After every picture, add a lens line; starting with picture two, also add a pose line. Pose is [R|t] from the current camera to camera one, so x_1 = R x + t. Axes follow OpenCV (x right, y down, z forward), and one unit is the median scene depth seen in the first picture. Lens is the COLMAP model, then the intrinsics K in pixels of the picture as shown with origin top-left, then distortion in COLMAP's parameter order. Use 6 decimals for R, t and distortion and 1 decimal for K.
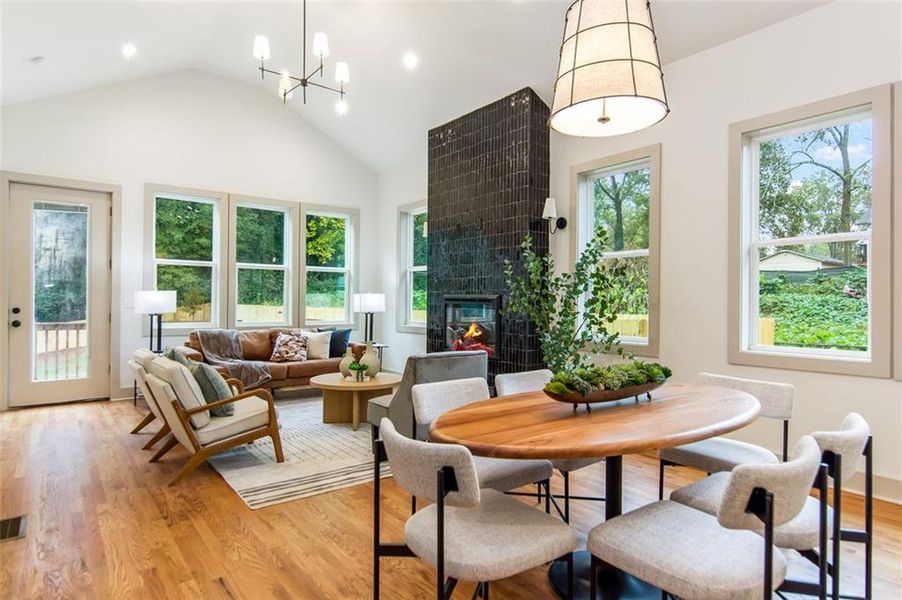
lens RADIAL K [[517.2, 0, 445.6], [0, 517.2, 299.9], [0, 0, 1]] dist [0.000773, -0.000223]
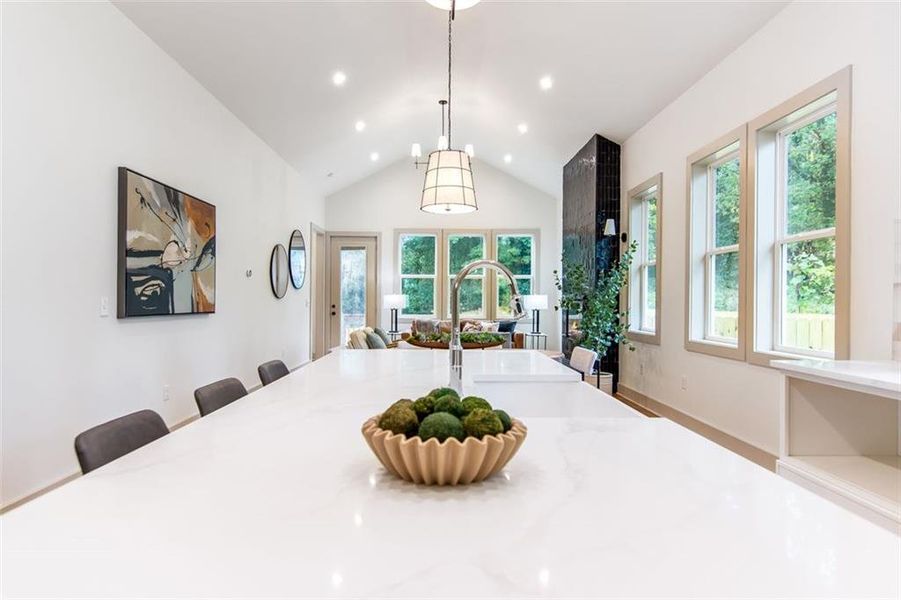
lens RADIAL K [[516.6, 0, 445.1], [0, 516.6, 299.9], [0, 0, 1]] dist [0.000773, -0.000223]
pose [[0.804614, -0.003757, -0.593786, 0.534027], [0.003233, 0.999993, -0.001946, 0.002442], [0.593789, -0.000354, 0.804621, -0.223792]]
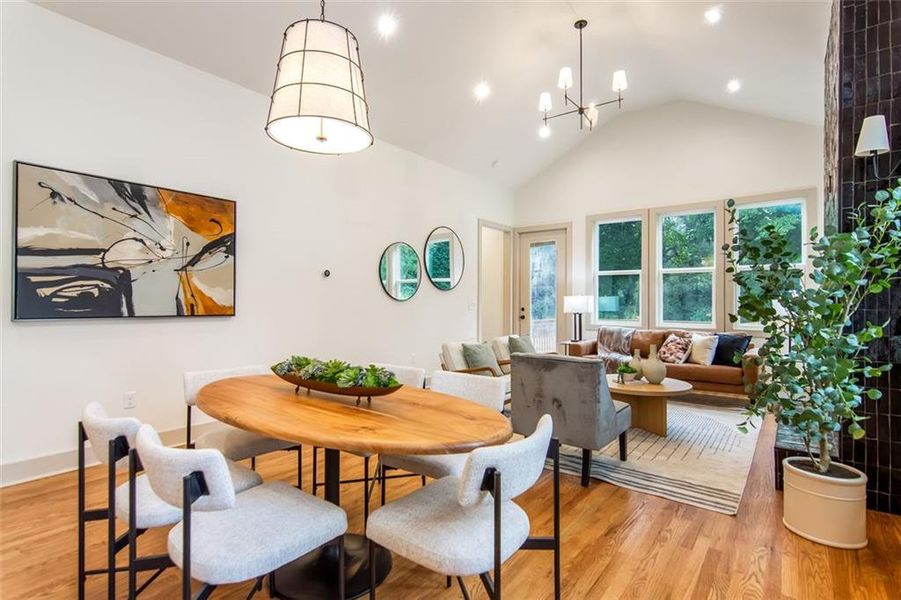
lens RADIAL K [[444.6, 0, 446.4], [0, 444.6, 296.8], [0, 0, 1]] dist [0.000725, 0.000969]
pose [[0.248725, -0.017219, -0.968421, 0.465877], [0.001779, 0.999848, -0.017321, 0.004318], [0.968572, 0.002585, 0.248718, 0.369054]]
